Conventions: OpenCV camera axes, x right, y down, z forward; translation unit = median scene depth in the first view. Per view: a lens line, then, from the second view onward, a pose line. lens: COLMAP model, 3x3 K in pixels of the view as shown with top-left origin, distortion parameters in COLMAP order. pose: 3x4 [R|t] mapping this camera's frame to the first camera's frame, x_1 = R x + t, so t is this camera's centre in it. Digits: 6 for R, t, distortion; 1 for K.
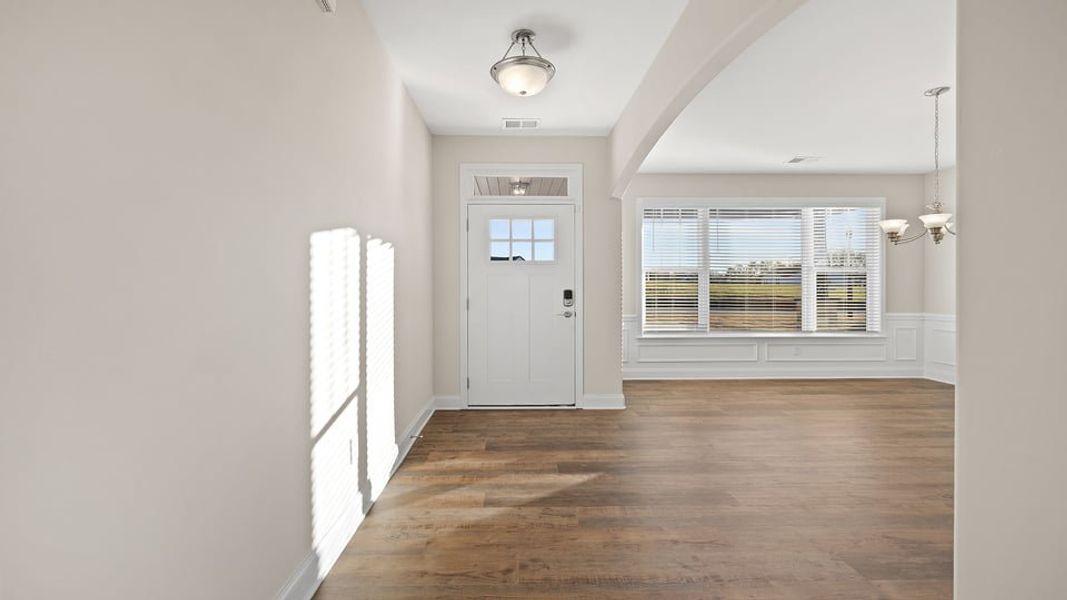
lens RADIAL K [[440.6, 0, 532.1], [0, 440.6, 292.8], [0, 0, 1]] dist [0.004404, 0.000058]
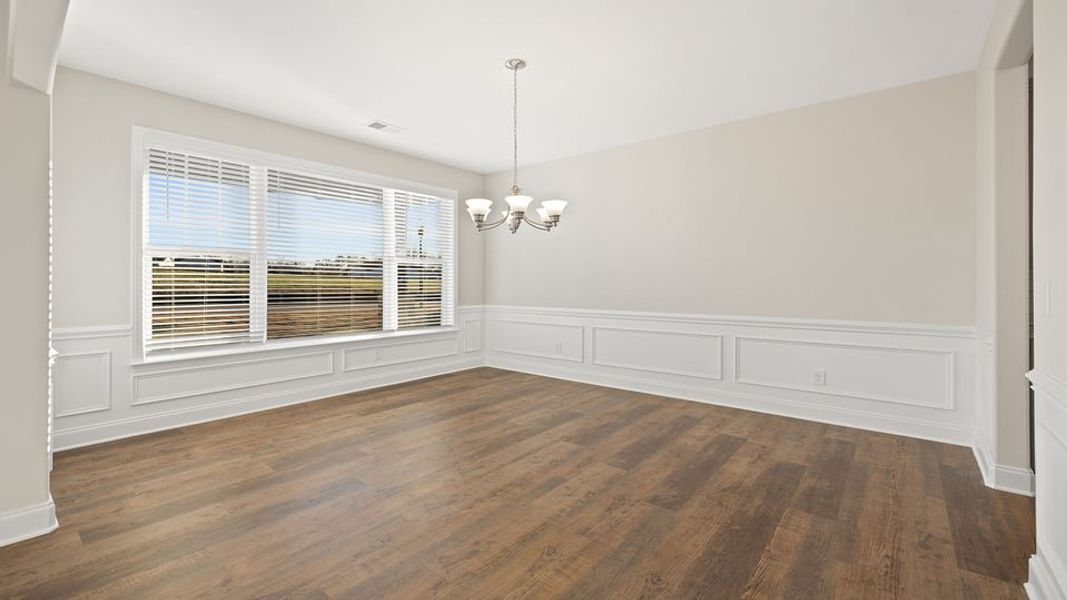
lens RADIAL K [[440.6, 0, 517.0], [0, 440.6, 277.9], [0, 0, 1]] dist [0.004404, 0.000058]
pose [[0.663669, 0.010216, 0.747956, 0.141801], [0.002770, 0.999866, -0.016114, -0.001670], [-0.748021, 0.012767, 0.663552, 0.234323]]
